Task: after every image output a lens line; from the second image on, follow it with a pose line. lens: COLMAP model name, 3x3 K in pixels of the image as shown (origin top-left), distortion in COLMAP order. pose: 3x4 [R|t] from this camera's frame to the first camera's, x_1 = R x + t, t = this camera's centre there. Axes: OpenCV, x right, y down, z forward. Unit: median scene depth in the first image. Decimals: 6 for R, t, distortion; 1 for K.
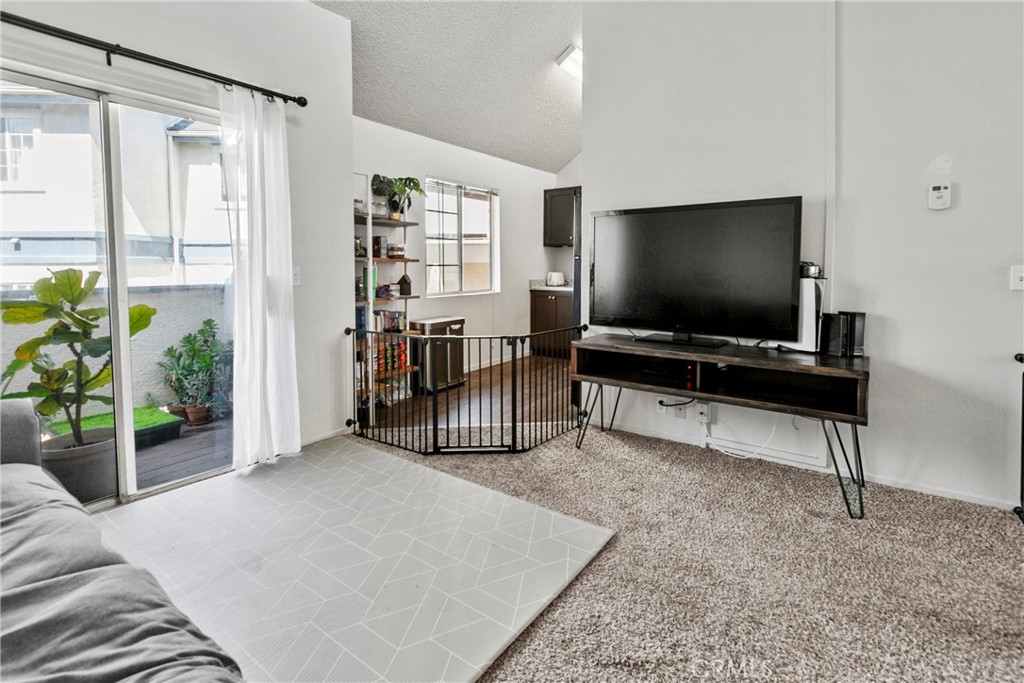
lens RADIAL K [[480.4, 0, 514.3], [0, 480.4, 283.2], [0, 0, 1]] dist [-0.001378, -0.000209]
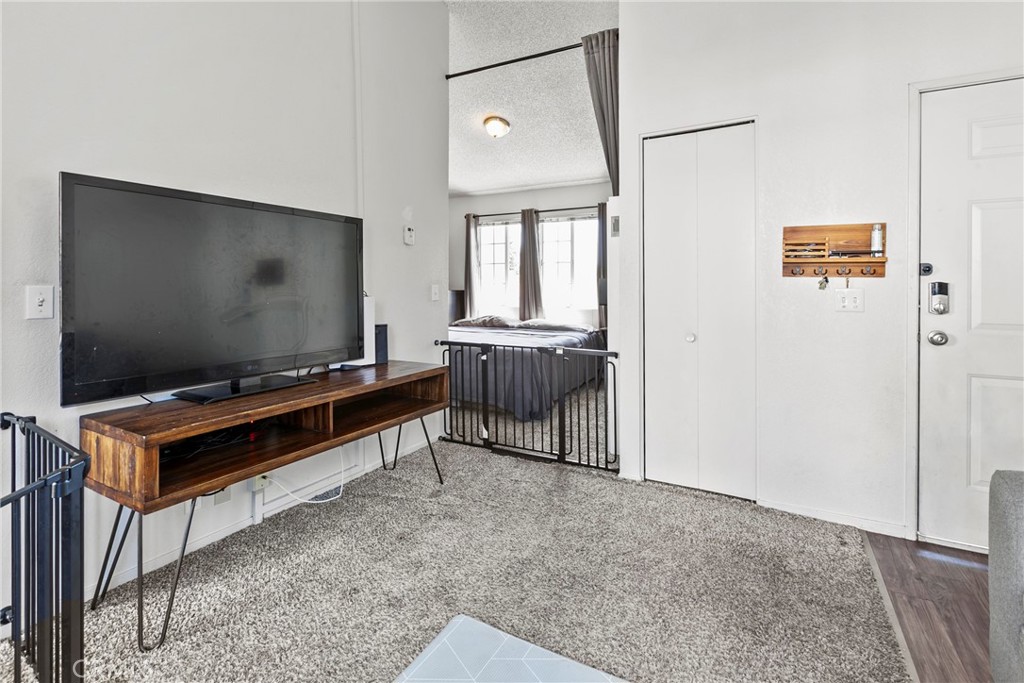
lens RADIAL K [[480.4, 0, 514.3], [0, 480.4, 283.2], [0, 0, 1]] dist [-0.001378, -0.000209]
pose [[-0.131274, 0.008560, 0.991309, -0.498472], [0.033250, 0.999438, -0.004227, -0.024754], [-0.990788, 0.032406, -0.131485, 0.821111]]
